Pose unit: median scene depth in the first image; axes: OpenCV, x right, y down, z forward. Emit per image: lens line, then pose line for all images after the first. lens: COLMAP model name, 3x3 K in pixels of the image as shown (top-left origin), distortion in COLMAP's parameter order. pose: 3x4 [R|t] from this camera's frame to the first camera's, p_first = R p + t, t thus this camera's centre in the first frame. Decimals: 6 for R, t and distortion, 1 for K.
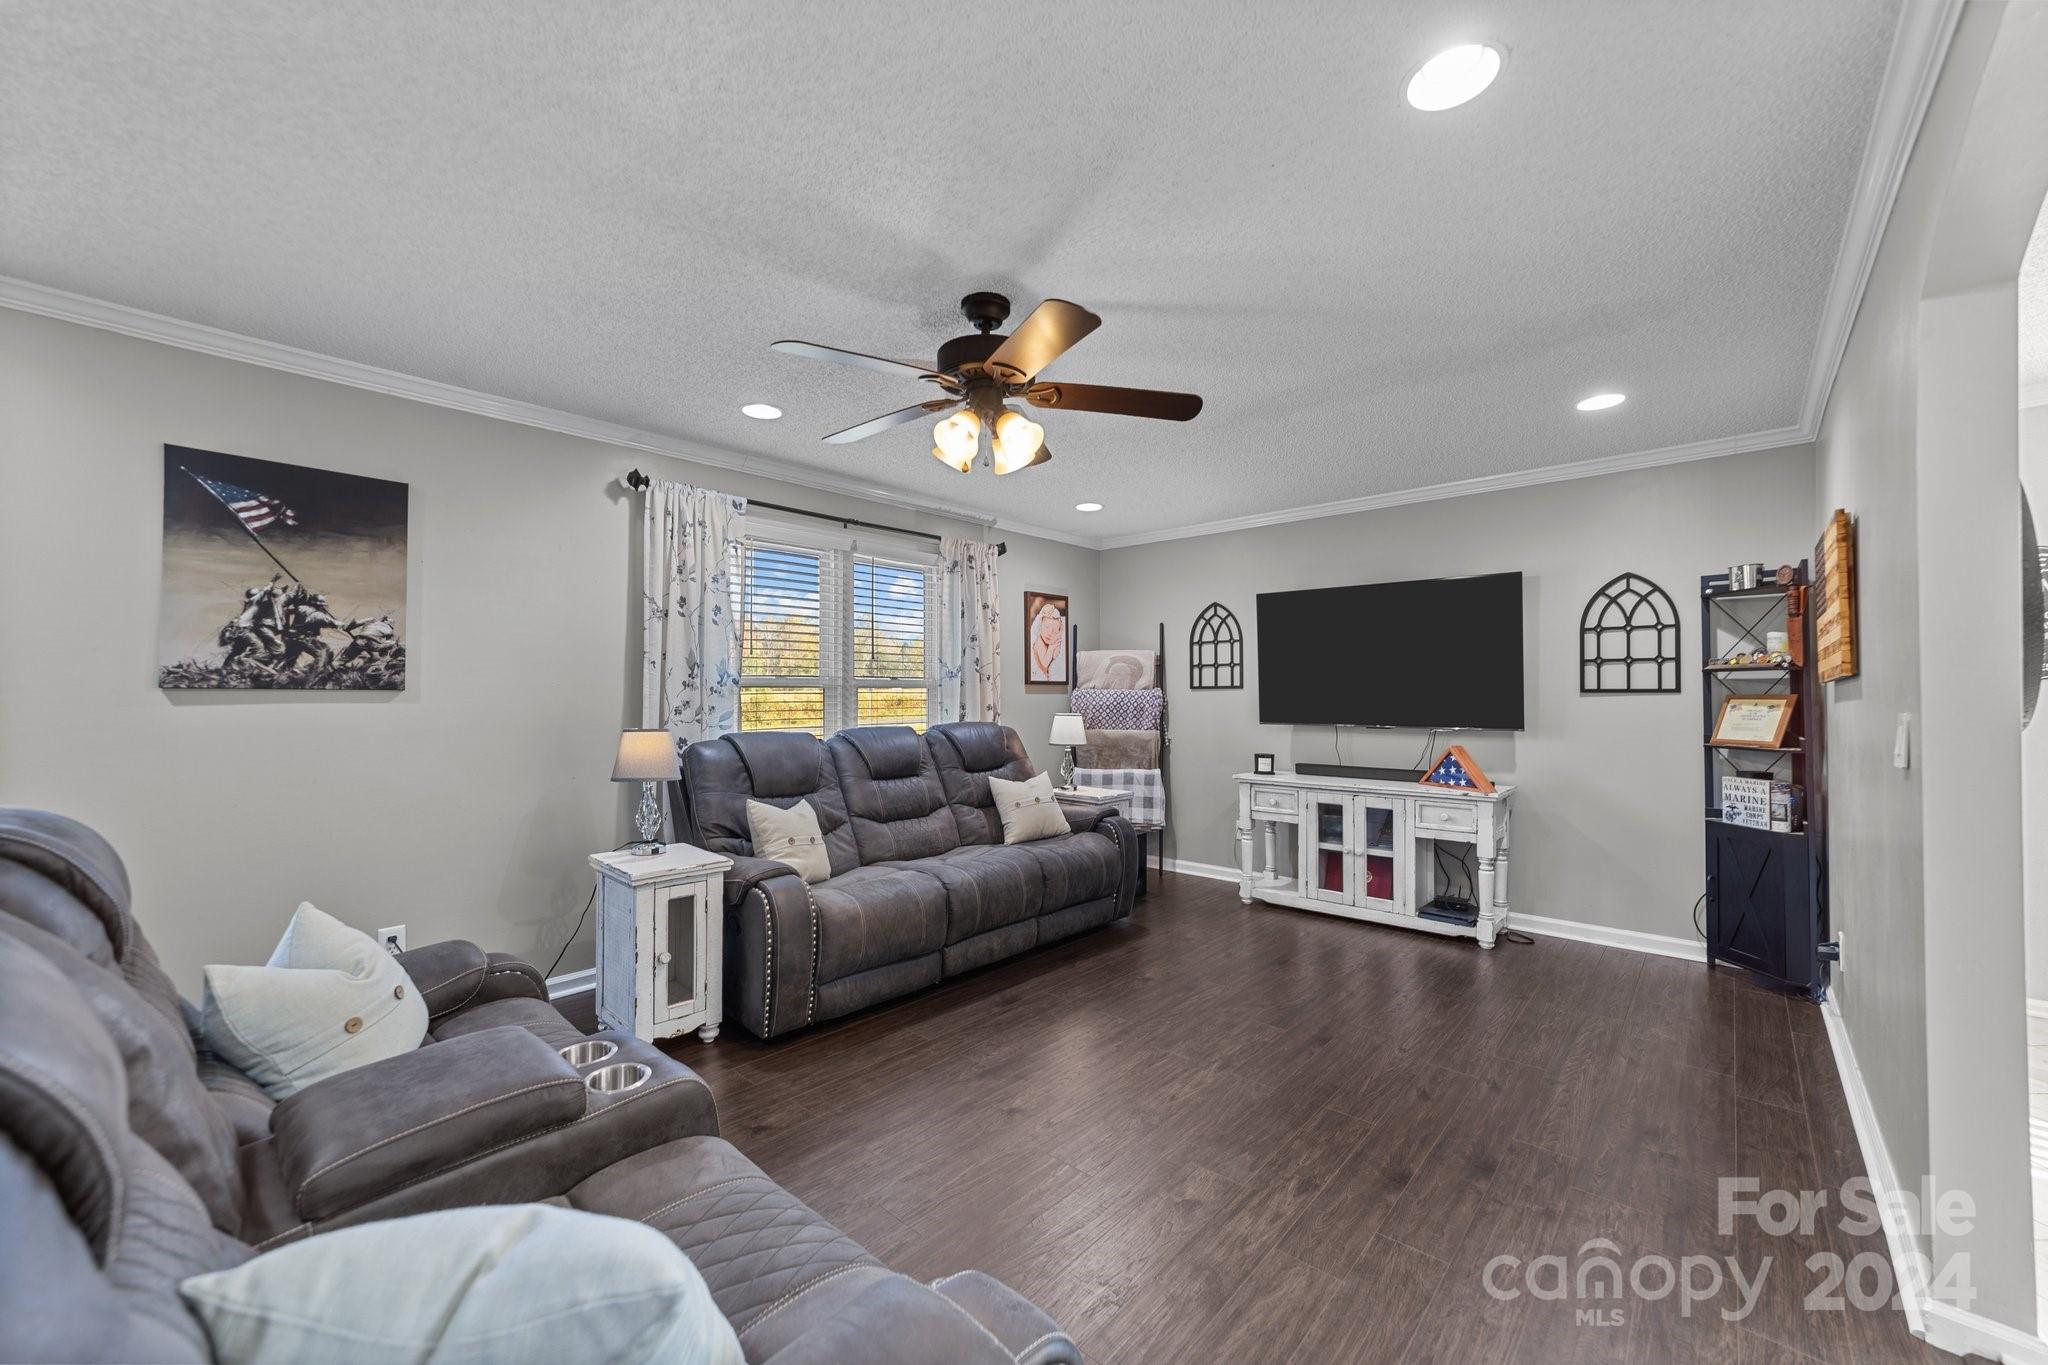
lens RADIAL K [[789.3, 0, 1021.8], [0, 789.3, 684.9], [0, 0, 1]] dist [-0.017998, 0.009630]
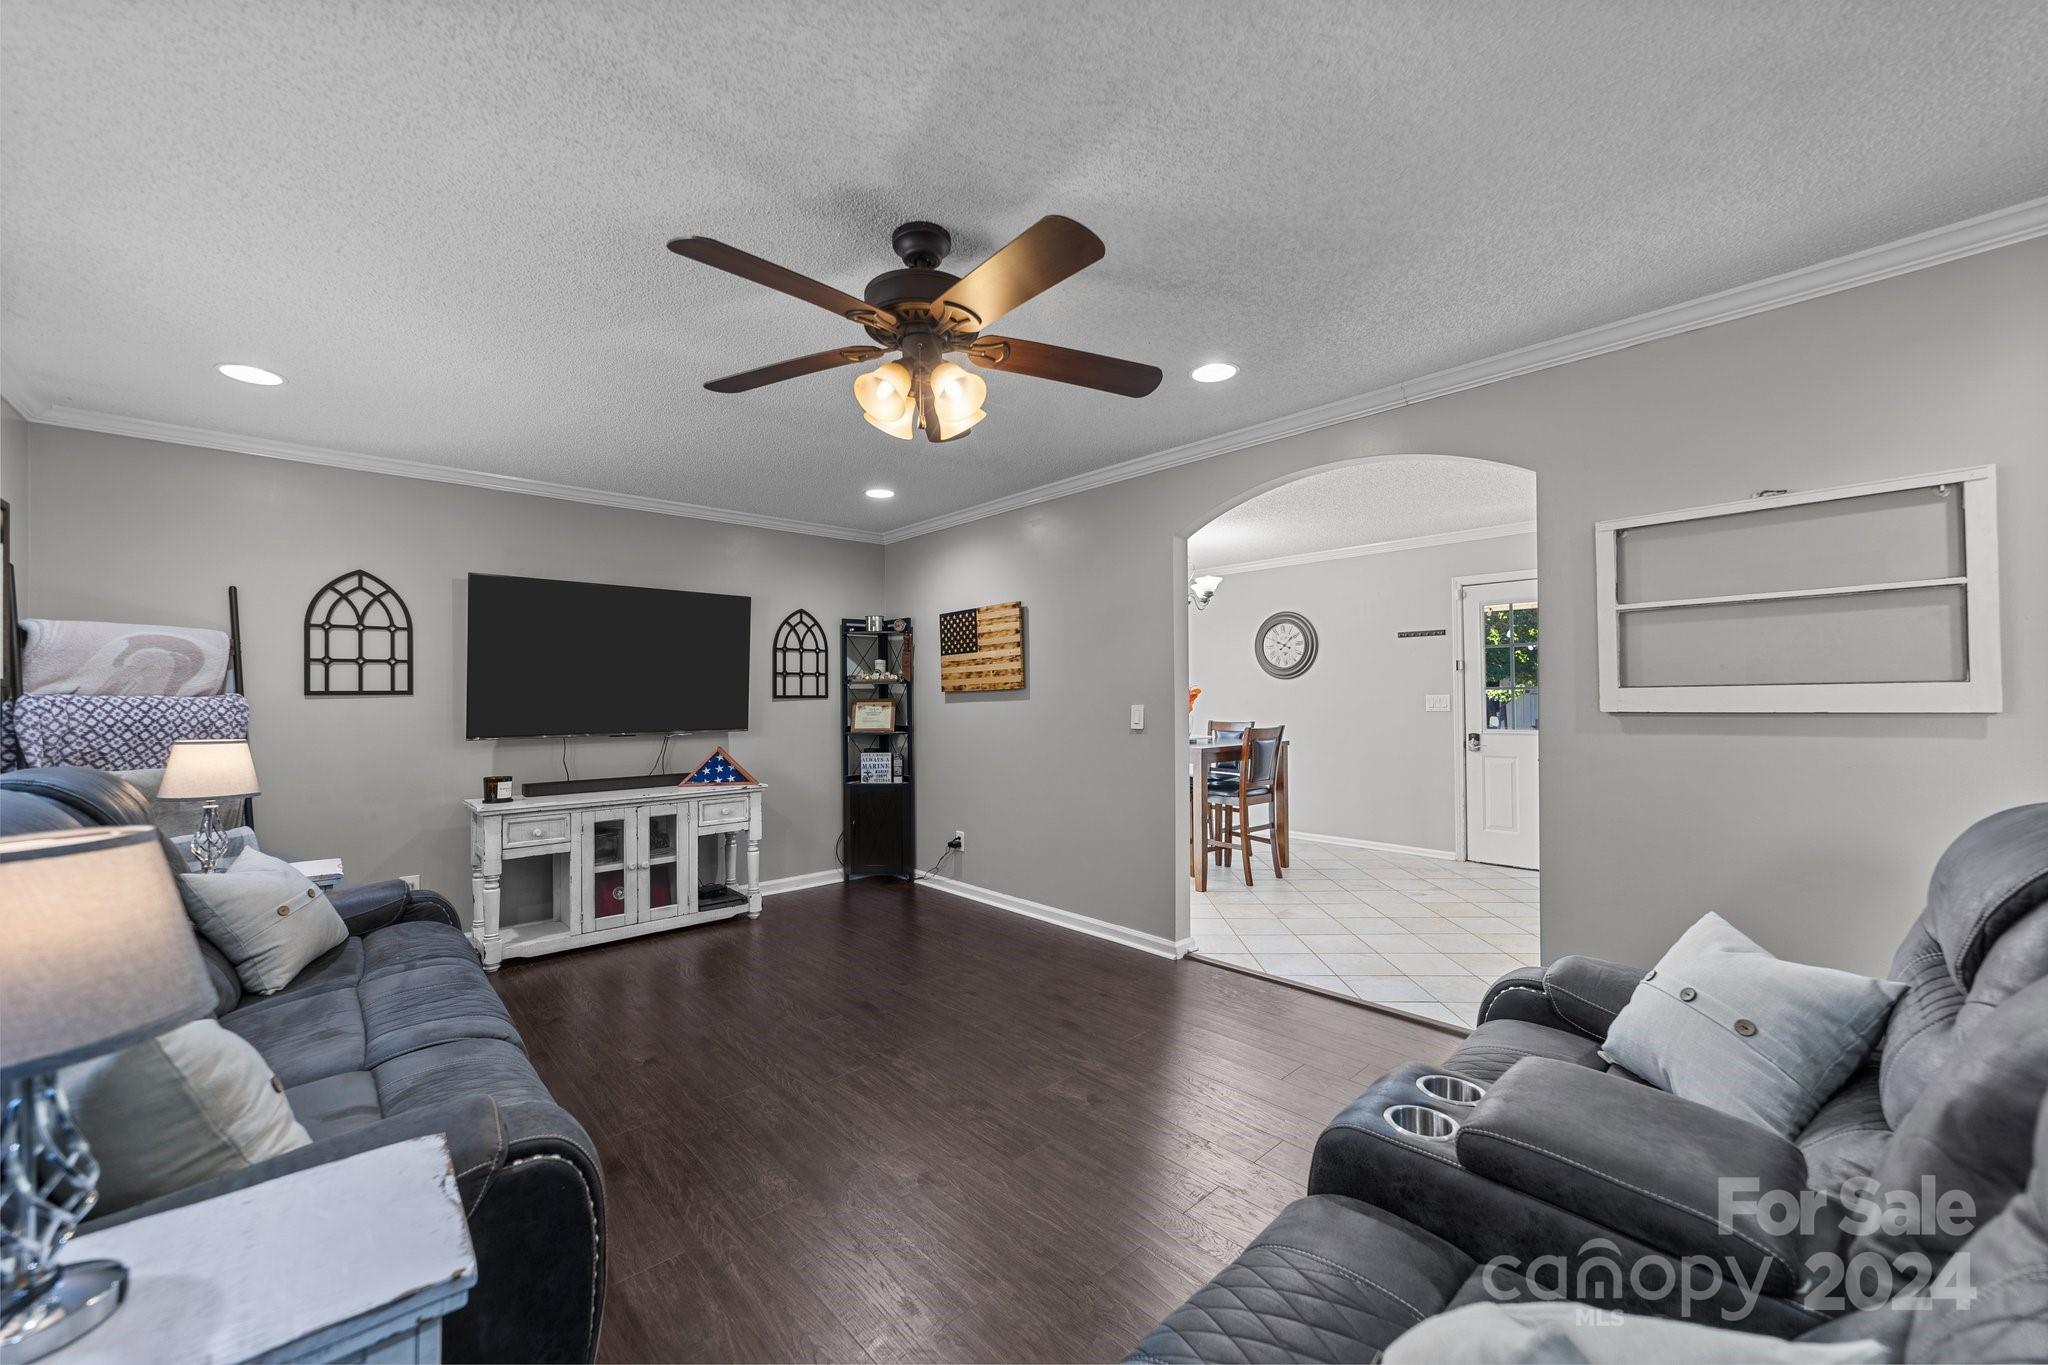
lens RADIAL K [[789.3, 0, 1021.8], [0, 789.3, 684.9], [0, 0, 1]] dist [-0.017998, 0.009630]
pose [[0.090397, 0.009863, 0.995857, -0.508383], [-0.009400, 0.999915, -0.009050, -0.003859], [-0.995861, -0.008543, 0.090482, 0.467912]]
